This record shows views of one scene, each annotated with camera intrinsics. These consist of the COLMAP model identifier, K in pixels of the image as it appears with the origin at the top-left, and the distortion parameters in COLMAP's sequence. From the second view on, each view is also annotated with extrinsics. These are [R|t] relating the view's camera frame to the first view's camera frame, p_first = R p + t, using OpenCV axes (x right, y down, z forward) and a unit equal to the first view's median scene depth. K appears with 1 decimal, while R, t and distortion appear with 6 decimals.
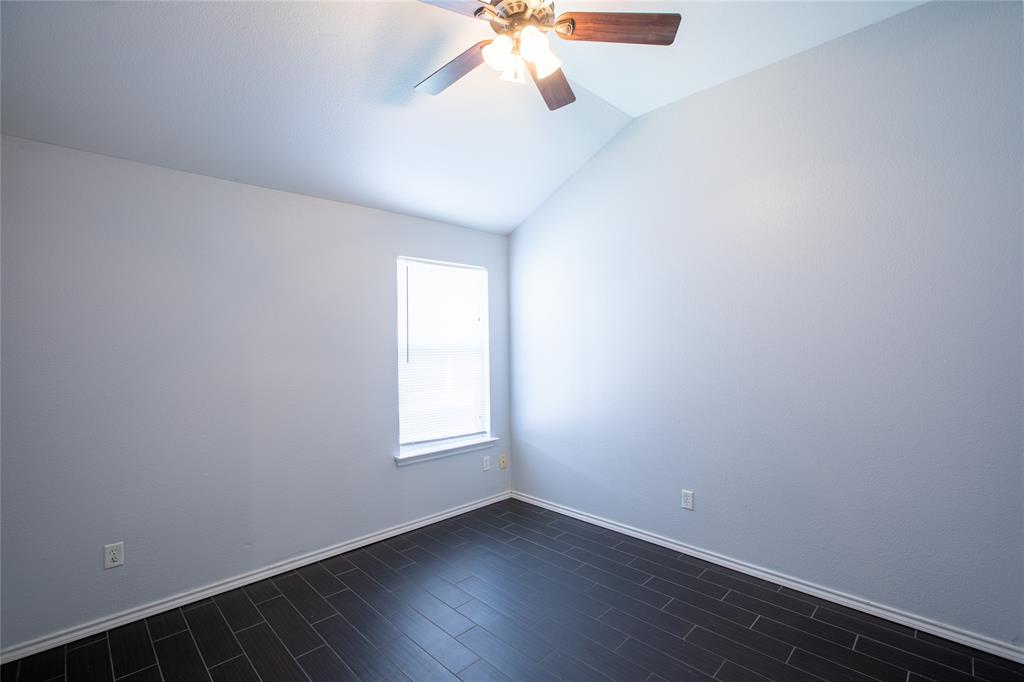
lens RADIAL K [[451.5, 0, 514.4], [0, 451.5, 336.9], [0, 0, 1]] dist [0.002474, 0.000192]
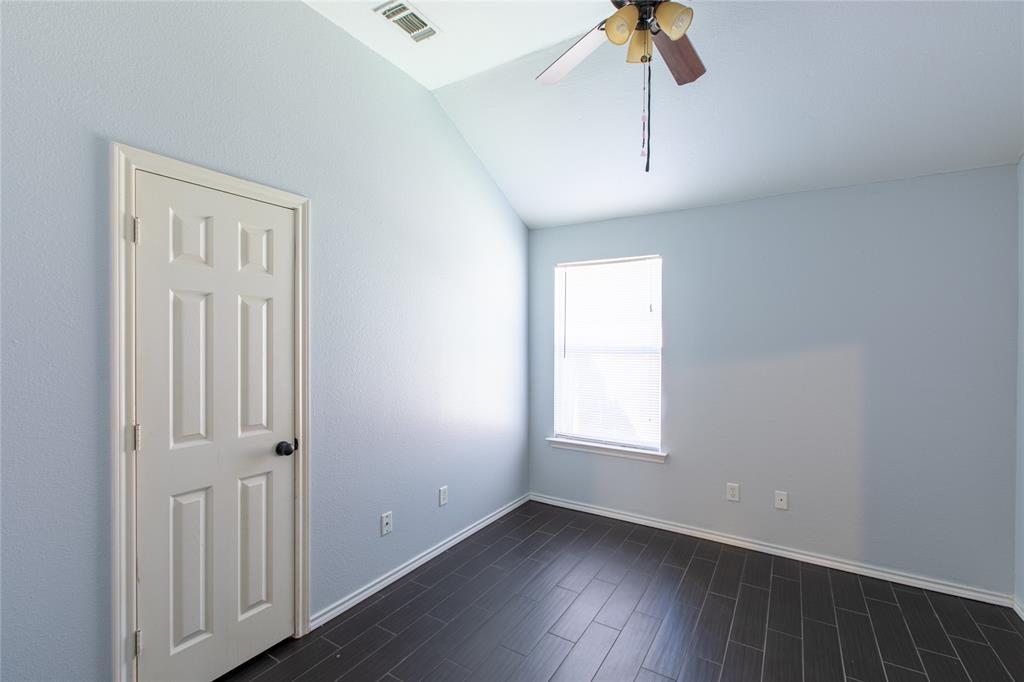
lens RADIAL K [[451.5, 0, 514.4], [0, 451.5, 336.9], [0, 0, 1]] dist [0.002474, 0.000192]
pose [[0.230053, 0.020675, -0.972958, 0.826633], [0.008637, 0.999692, 0.023286, -0.023228], [0.973140, -0.013761, 0.229803, 0.616741]]
